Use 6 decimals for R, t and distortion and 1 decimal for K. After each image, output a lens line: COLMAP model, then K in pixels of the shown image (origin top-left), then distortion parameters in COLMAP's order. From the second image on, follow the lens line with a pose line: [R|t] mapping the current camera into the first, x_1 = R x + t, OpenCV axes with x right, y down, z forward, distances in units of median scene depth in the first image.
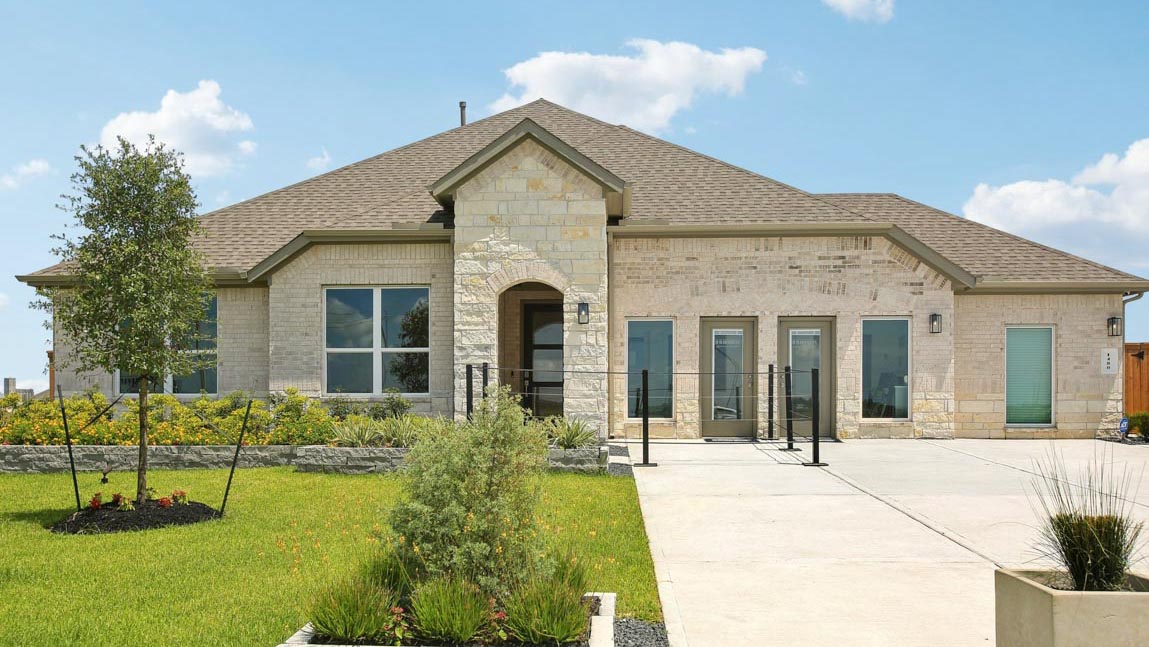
lens RADIAL K [[1040.6, 0, 574.5], [0, 1040.6, 325.2], [0, 0, 1]] dist [-0.007193, 0.000000]
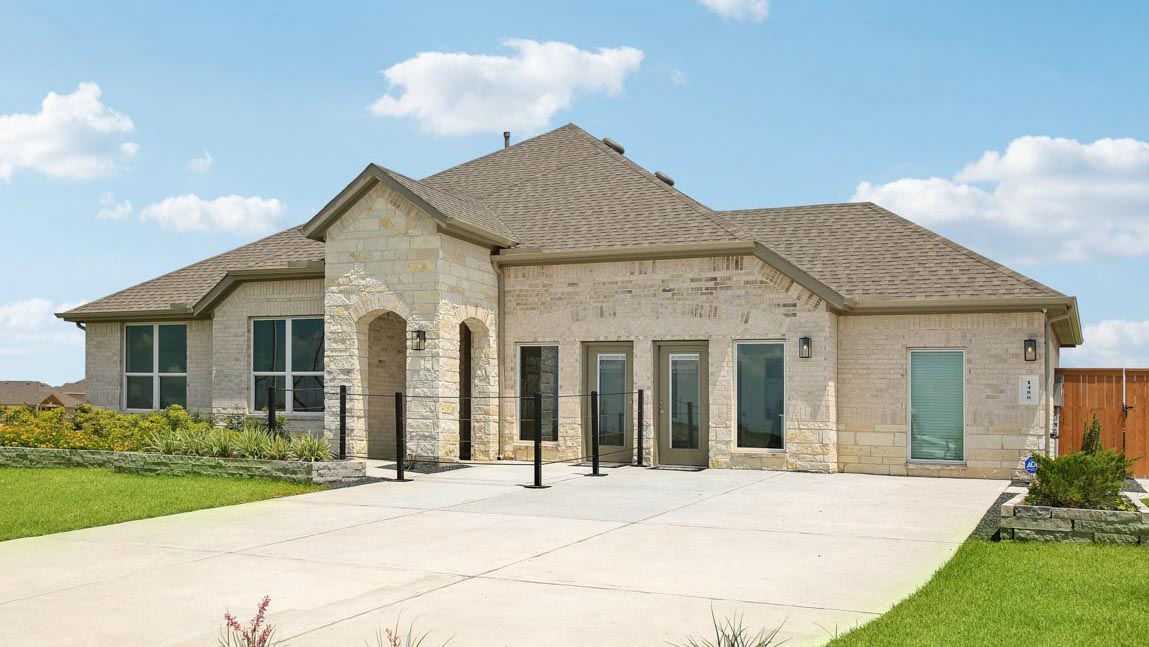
lens RADIAL K [[1170.8, 0, 574.5], [0, 1170.8, 324.0], [0, 0, 1]] dist [0.003938, 0.000000]
pose [[0.913602, -0.013012, -0.406401, 0.580951], [0.006226, 0.999818, -0.018017, -0.004997], [0.406562, 0.013930, 0.913517, -0.038873]]
